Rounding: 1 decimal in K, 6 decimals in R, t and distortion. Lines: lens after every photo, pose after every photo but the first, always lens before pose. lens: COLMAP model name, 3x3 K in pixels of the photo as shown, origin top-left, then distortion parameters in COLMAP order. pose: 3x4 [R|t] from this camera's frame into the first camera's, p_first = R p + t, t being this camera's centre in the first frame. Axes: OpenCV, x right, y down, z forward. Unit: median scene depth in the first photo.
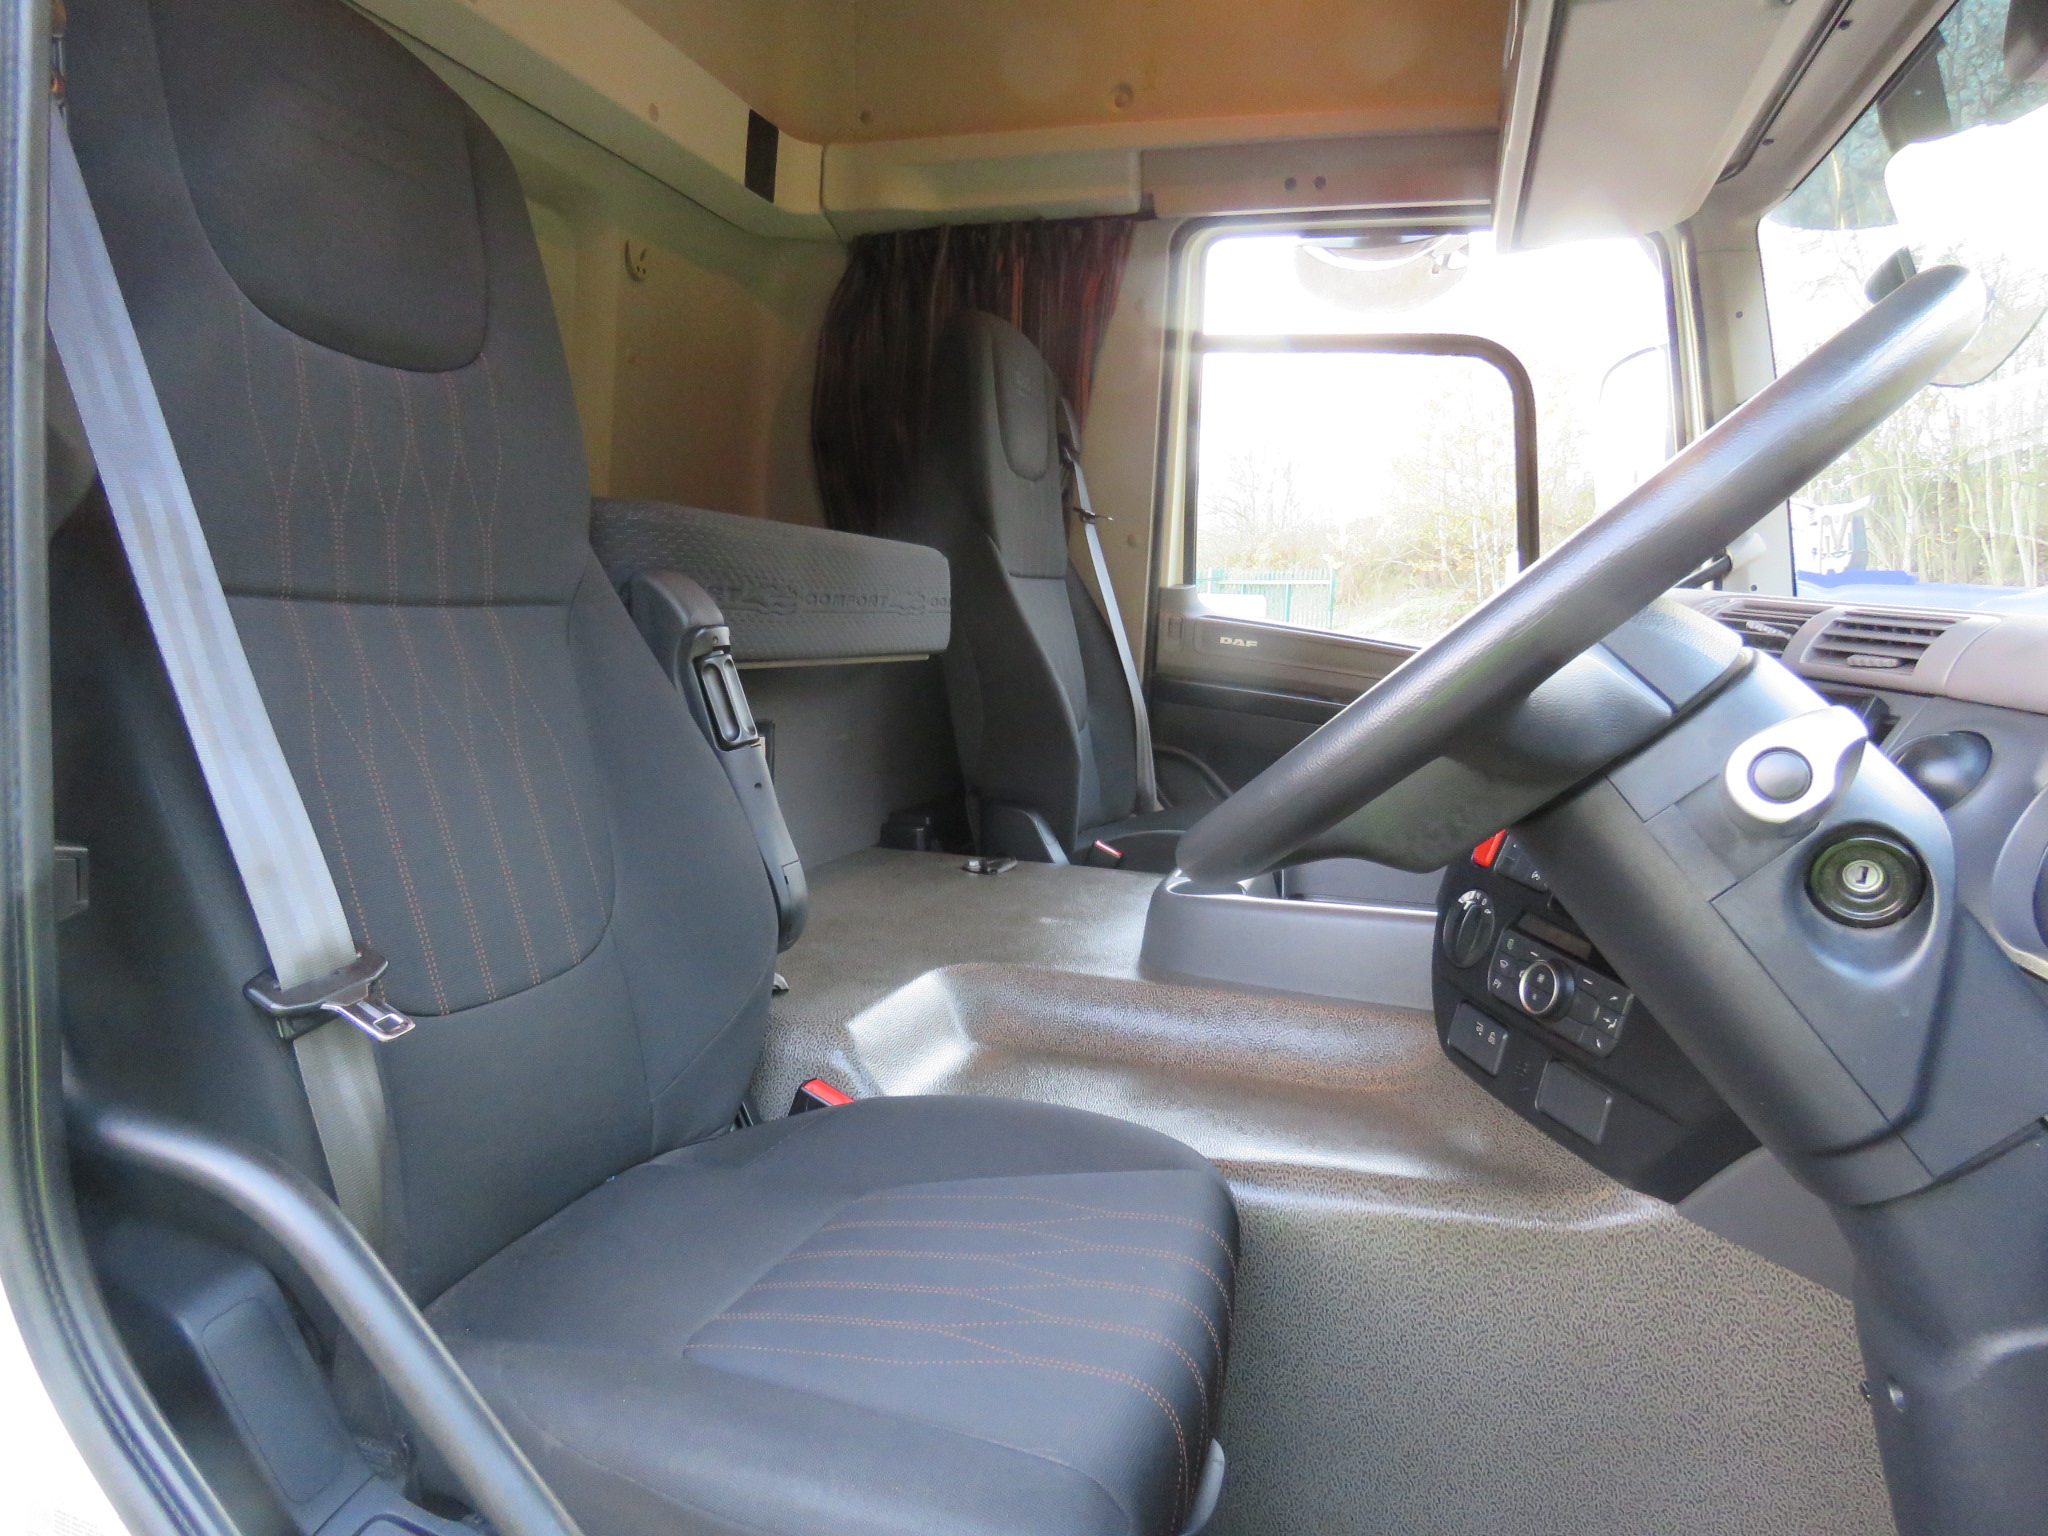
lens RADIAL K [[1302.4, 0, 1024.0], [0, 1302.4, 768.0], [0, 0, 1]] dist [-0.000254, -0.002040]
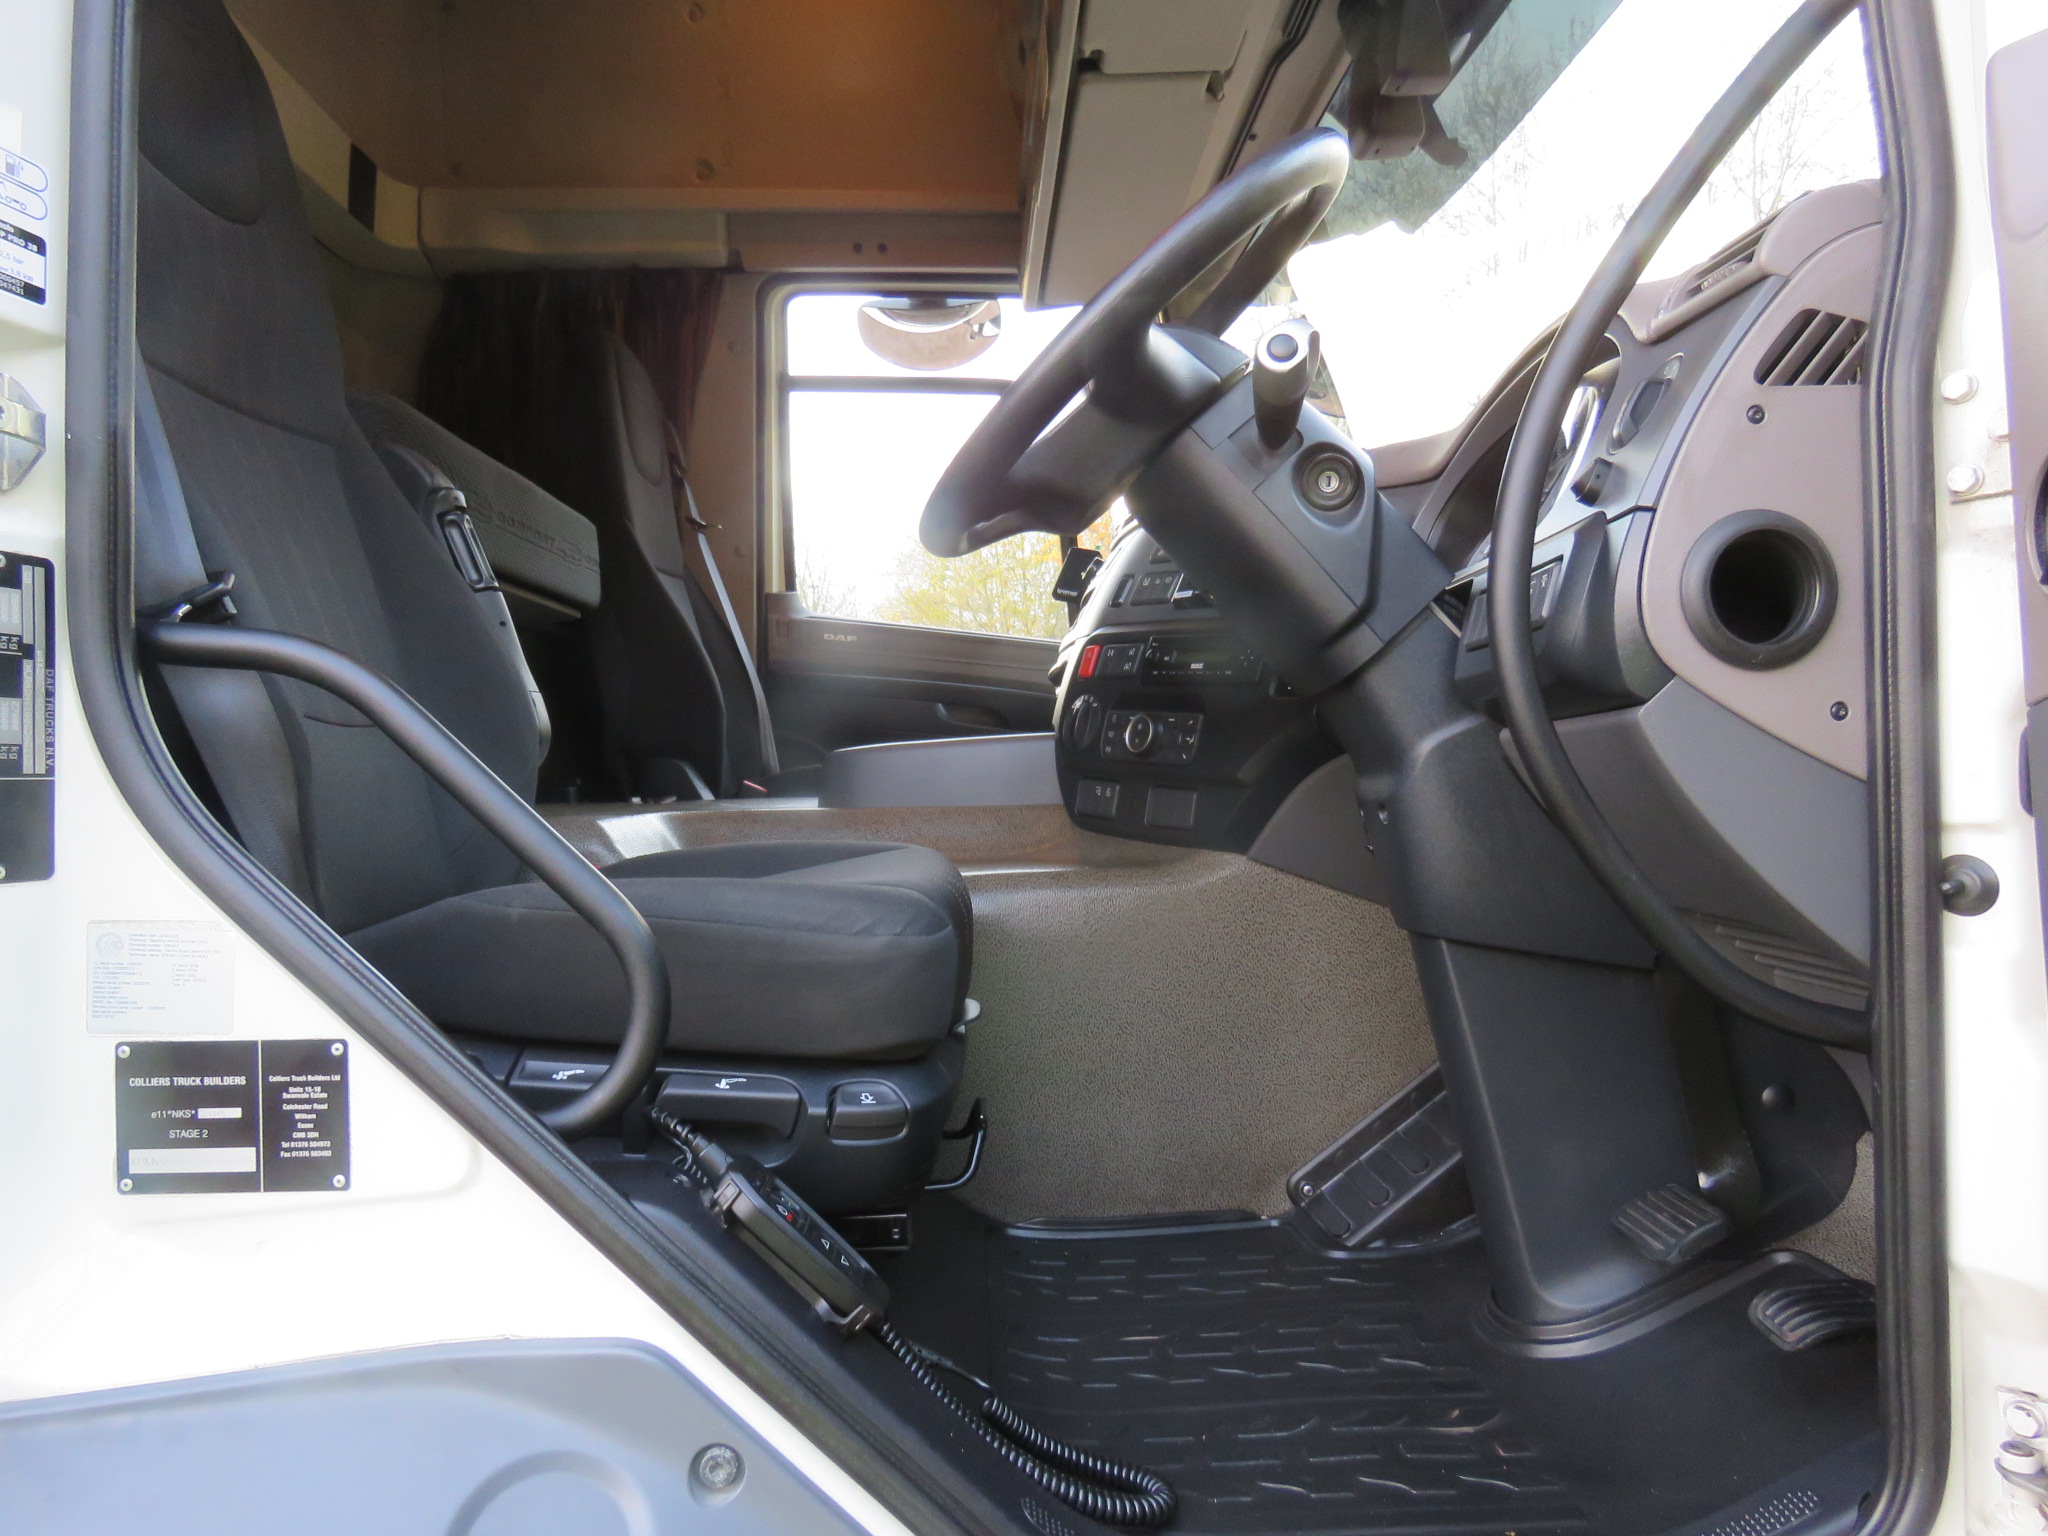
lens RADIAL K [[1309.0, 0, 1024.0], [0, 1309.0, 768.0], [0, 0, 1]] dist [-0.002870, -0.001159]
pose [[0.936939, -0.056091, 0.344962, -0.092345], [0.095014, 0.990742, -0.096969, 0.153509], [-0.336330, 0.123630, 0.933594, -0.114368]]
